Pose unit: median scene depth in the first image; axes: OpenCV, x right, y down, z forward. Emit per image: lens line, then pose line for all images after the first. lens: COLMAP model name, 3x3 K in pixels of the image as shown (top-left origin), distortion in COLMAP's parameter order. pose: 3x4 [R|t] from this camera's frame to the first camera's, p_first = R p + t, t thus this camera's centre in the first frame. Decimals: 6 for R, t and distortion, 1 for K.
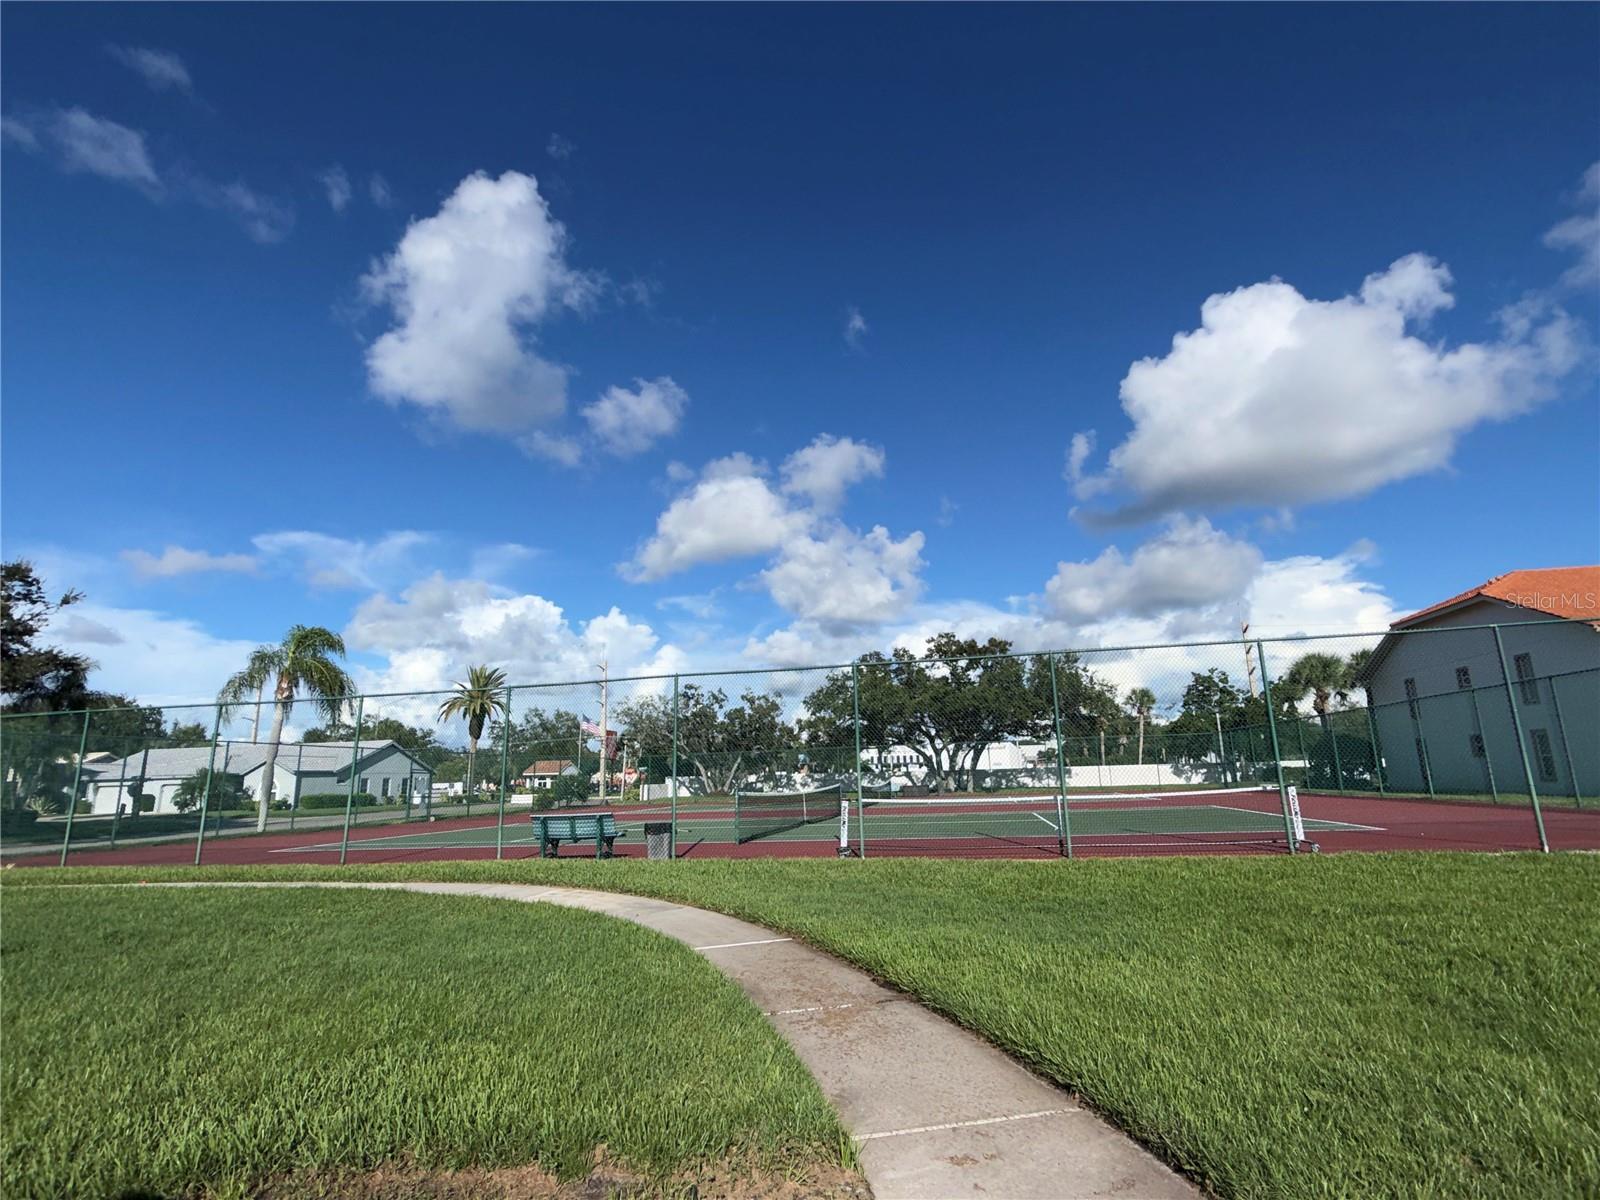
lens RADIAL K [[785.9, 0, 800.0], [0, 785.9, 600.0], [0, 0, 1]] dist [-0.001165, -0.000360]
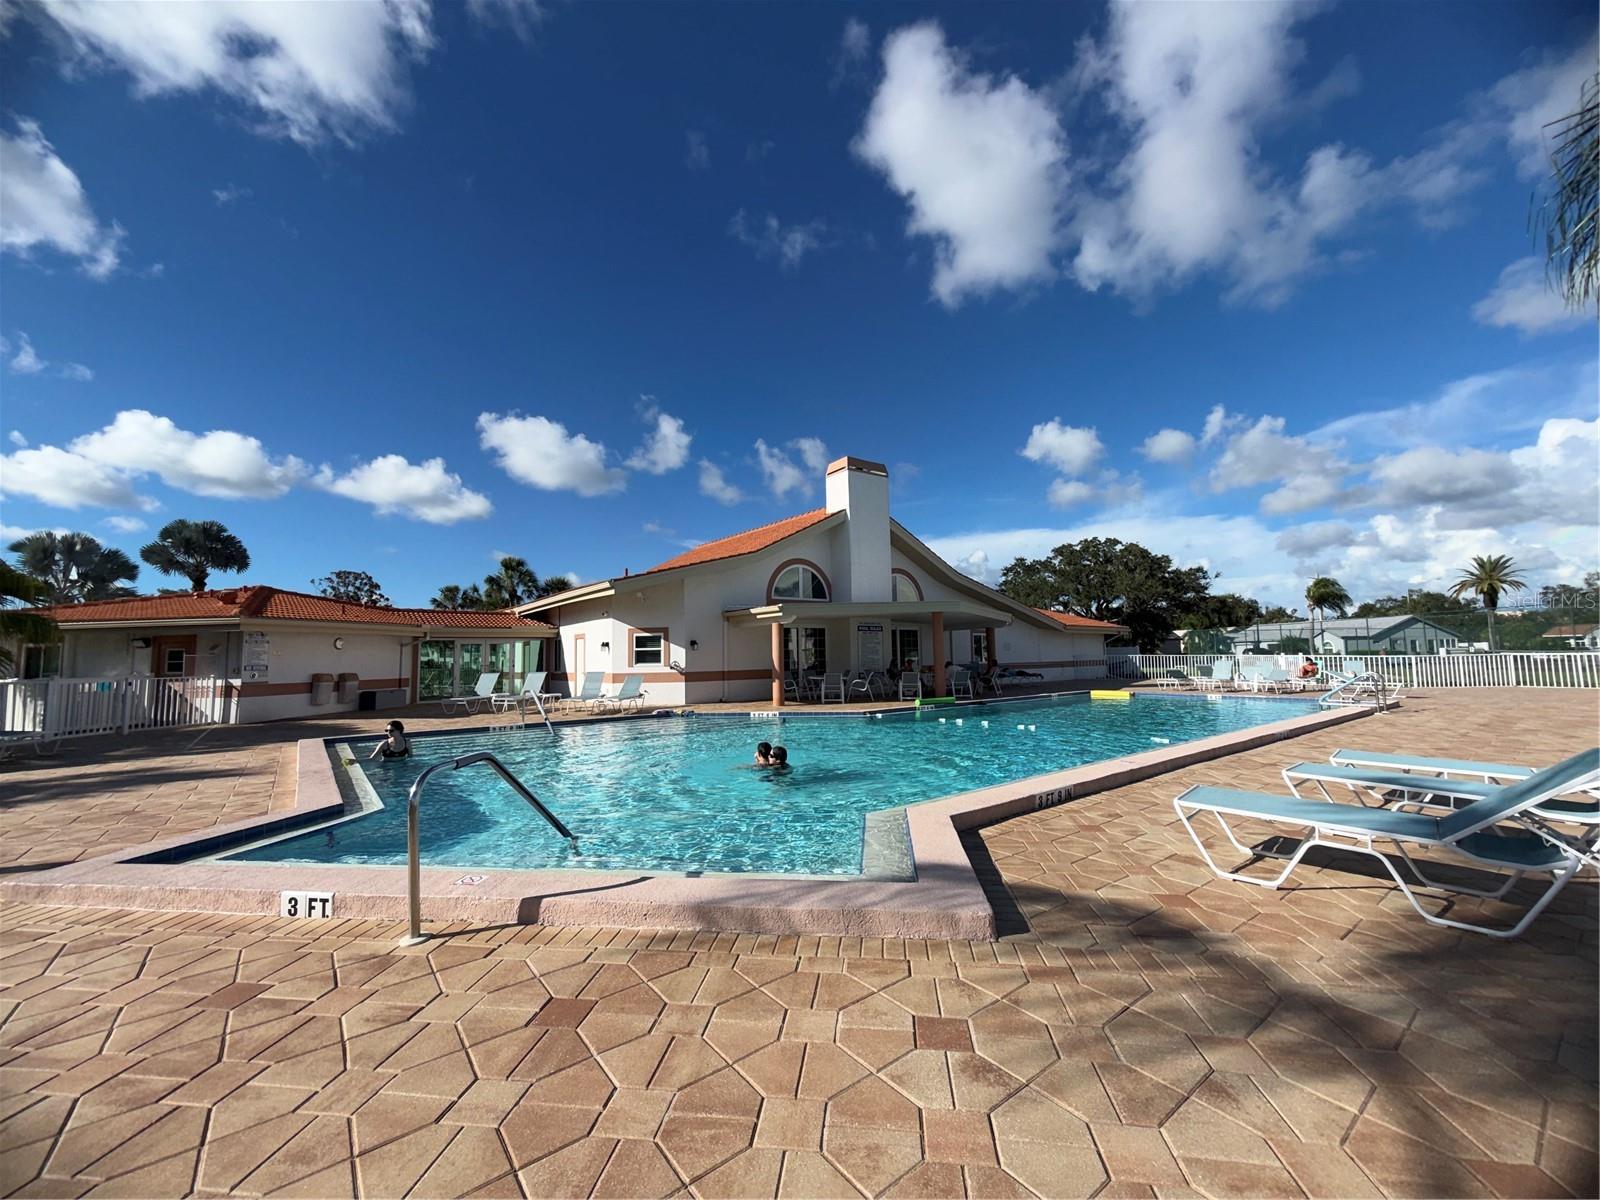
lens RADIAL K [[635.7, 0, 800.0], [0, 635.7, 600.0], [0, 0, 1]] dist [0.000653, 0.000103]
pose [[0.266984, -0.067745, -0.961317, 0.306641], [0.223724, 0.974631, -0.006548, -0.092534], [0.937372, -0.213321, 0.275367, -0.381024]]
